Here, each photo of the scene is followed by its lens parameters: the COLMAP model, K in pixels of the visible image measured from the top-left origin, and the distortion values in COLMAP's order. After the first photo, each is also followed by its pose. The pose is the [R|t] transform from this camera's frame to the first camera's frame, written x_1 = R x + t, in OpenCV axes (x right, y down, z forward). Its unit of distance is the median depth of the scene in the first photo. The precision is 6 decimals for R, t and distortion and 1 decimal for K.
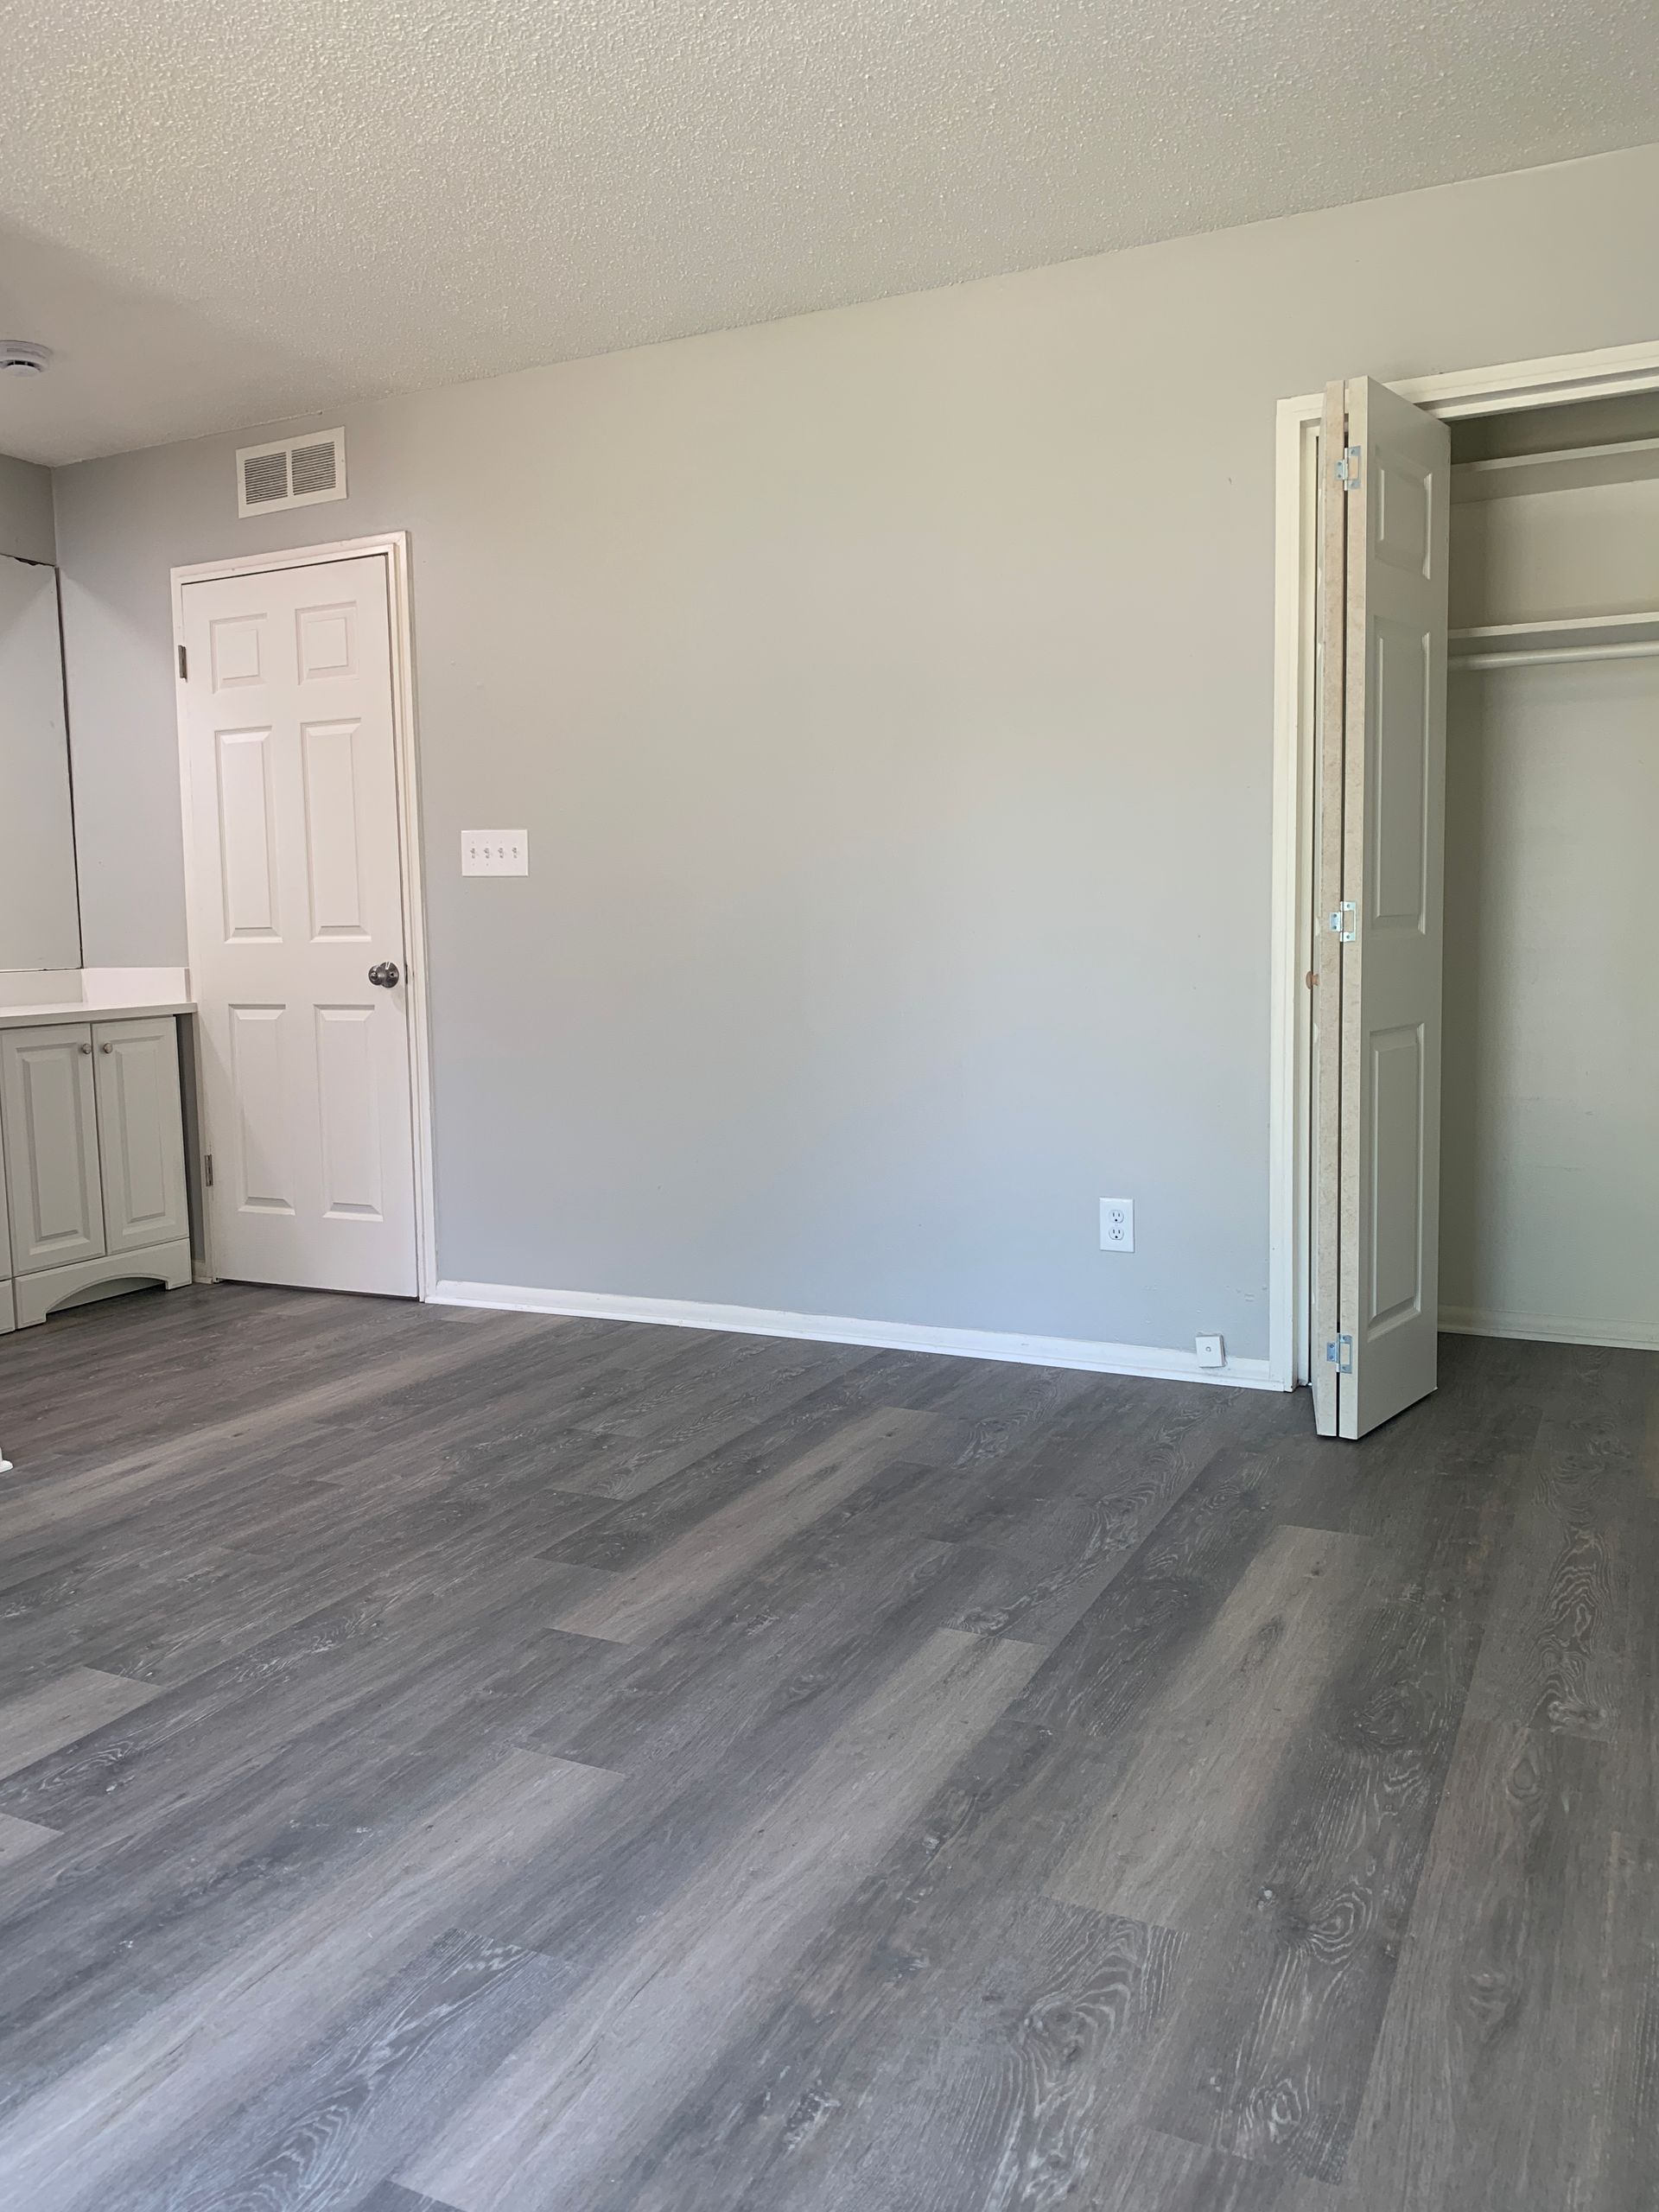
lens RADIAL K [[1704.9, 0, 798.9], [0, 1704.9, 1073.3], [0, 0, 1]] dist [0.106813, -0.198794]
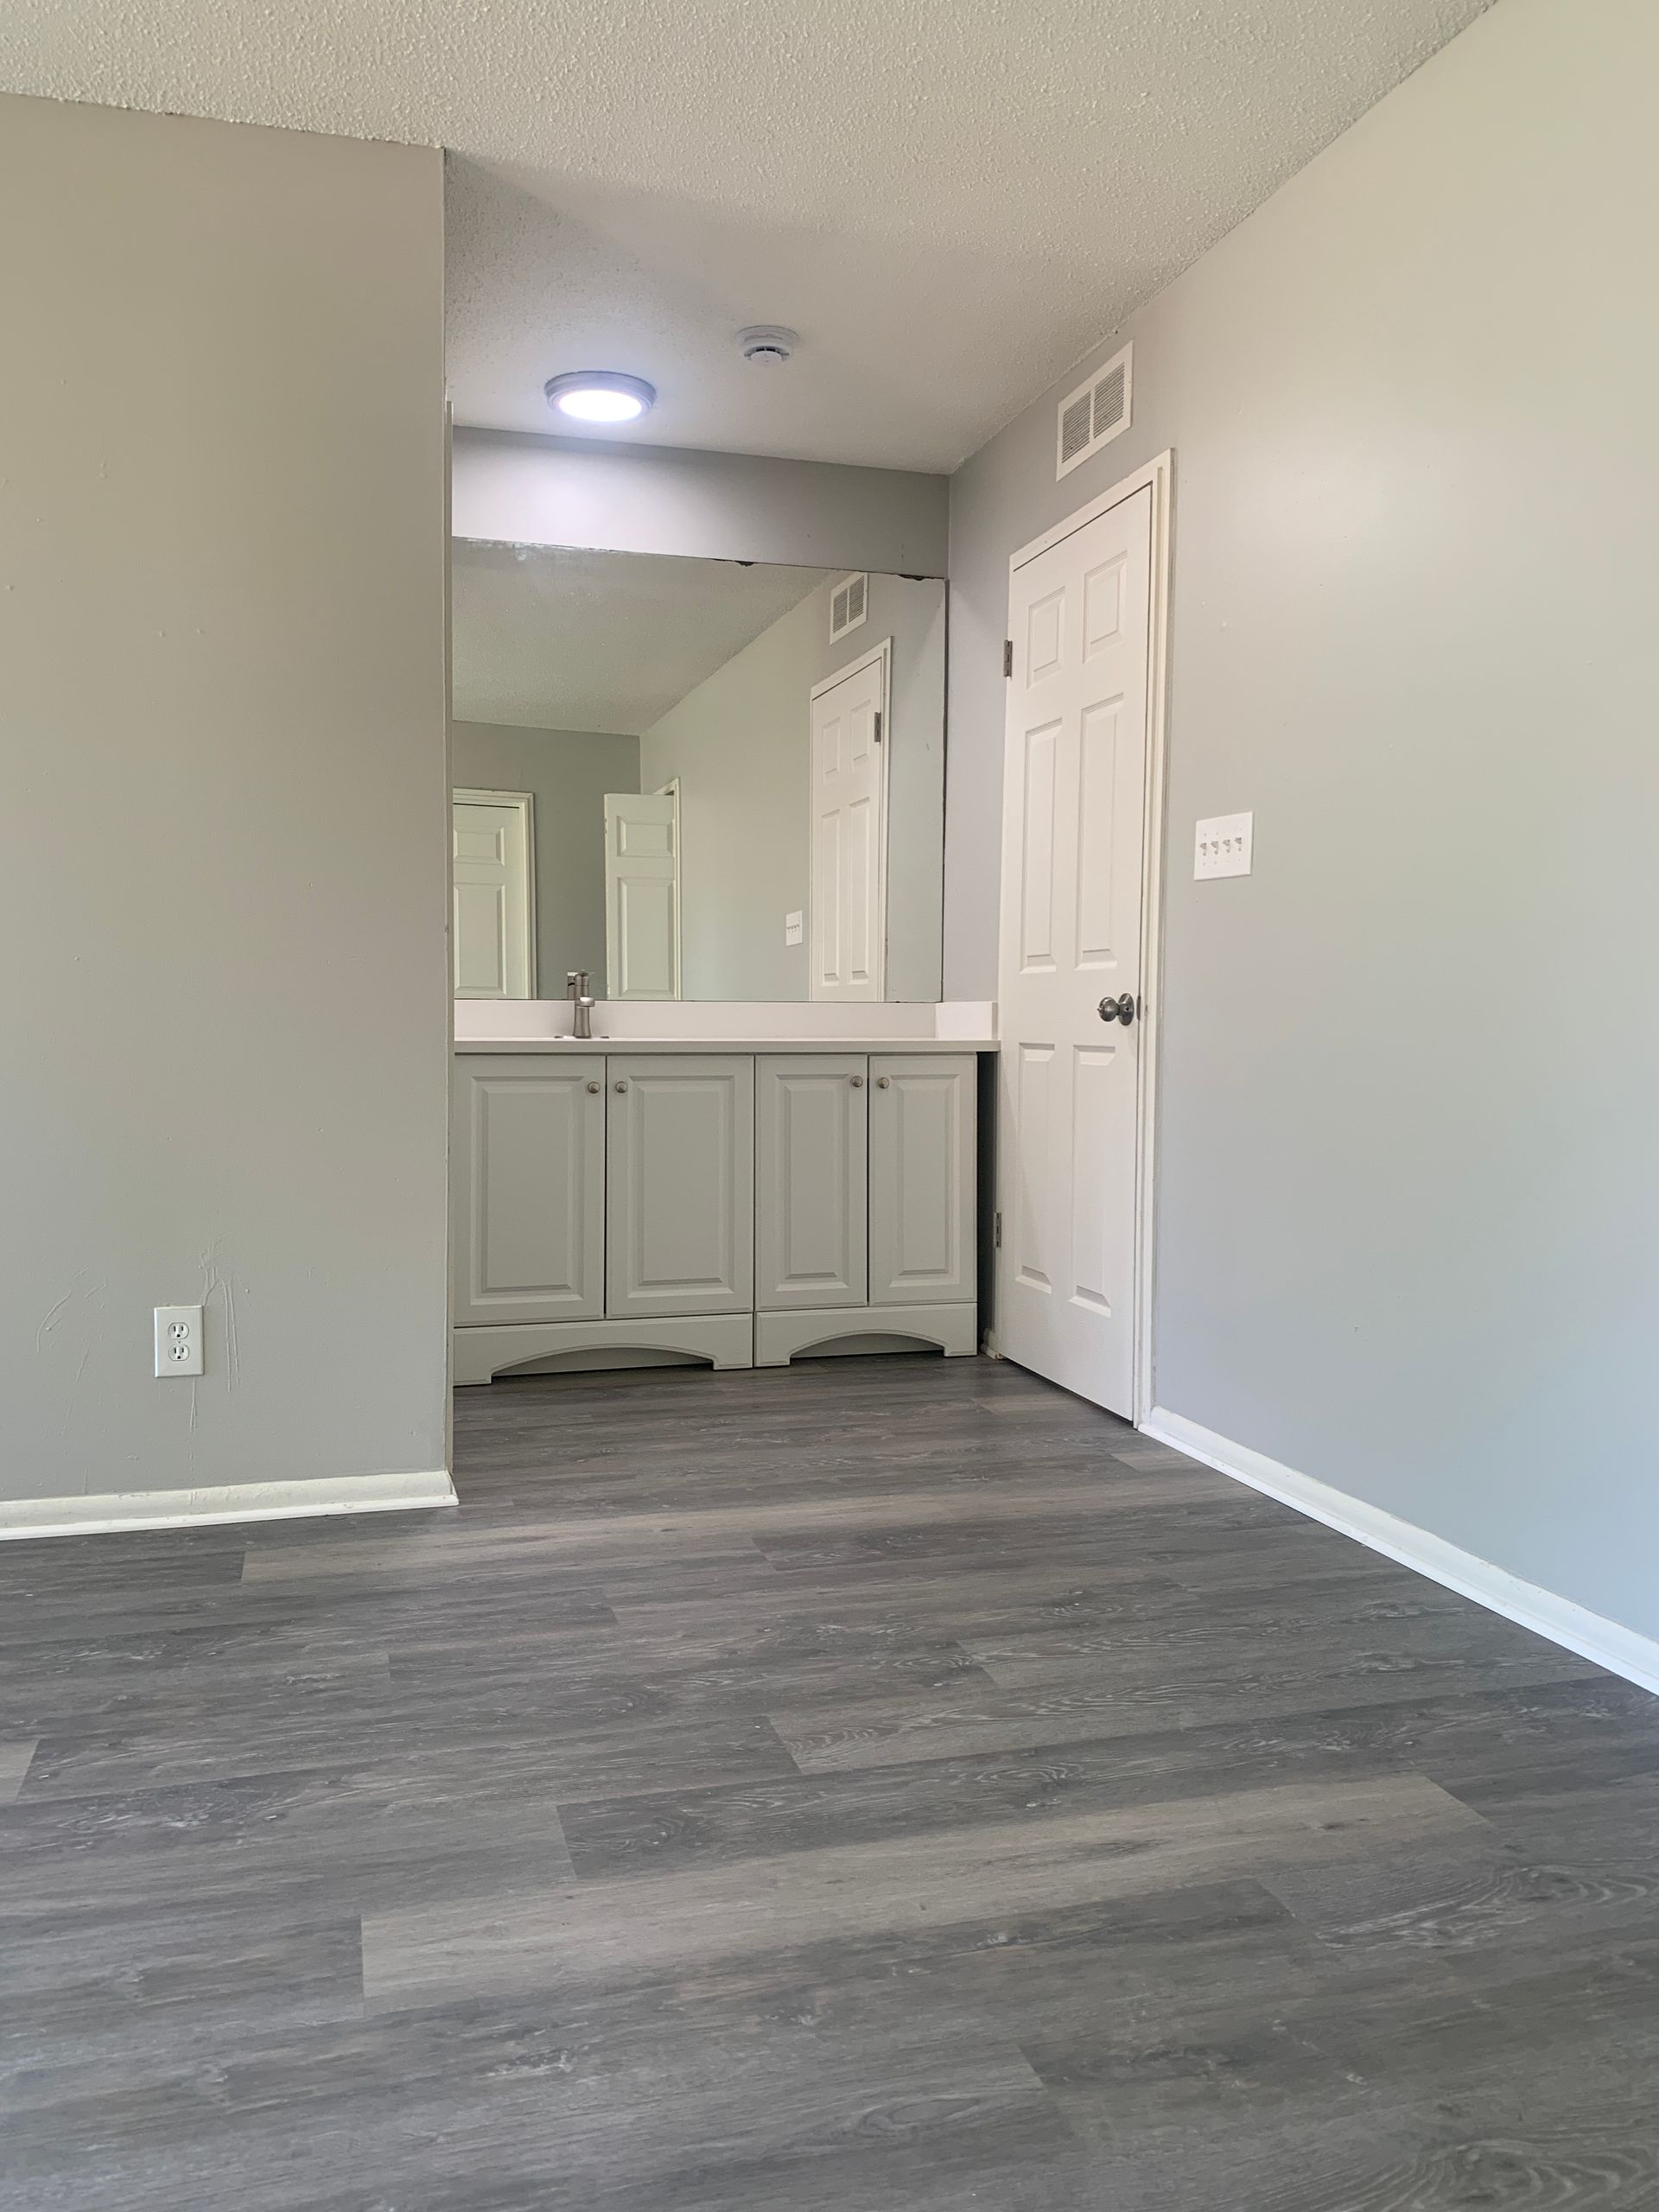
lens RADIAL K [[1701.4, 0, 810.4], [0, 1701.4, 1080.5], [0, 0, 1]] dist [0.019646, -0.005929]
pose [[0.672812, 0.053376, -0.737886, 0.342948], [-0.083357, 0.996512, -0.003922, -0.012771], [0.735103, 0.064147, 0.674914, 0.502273]]
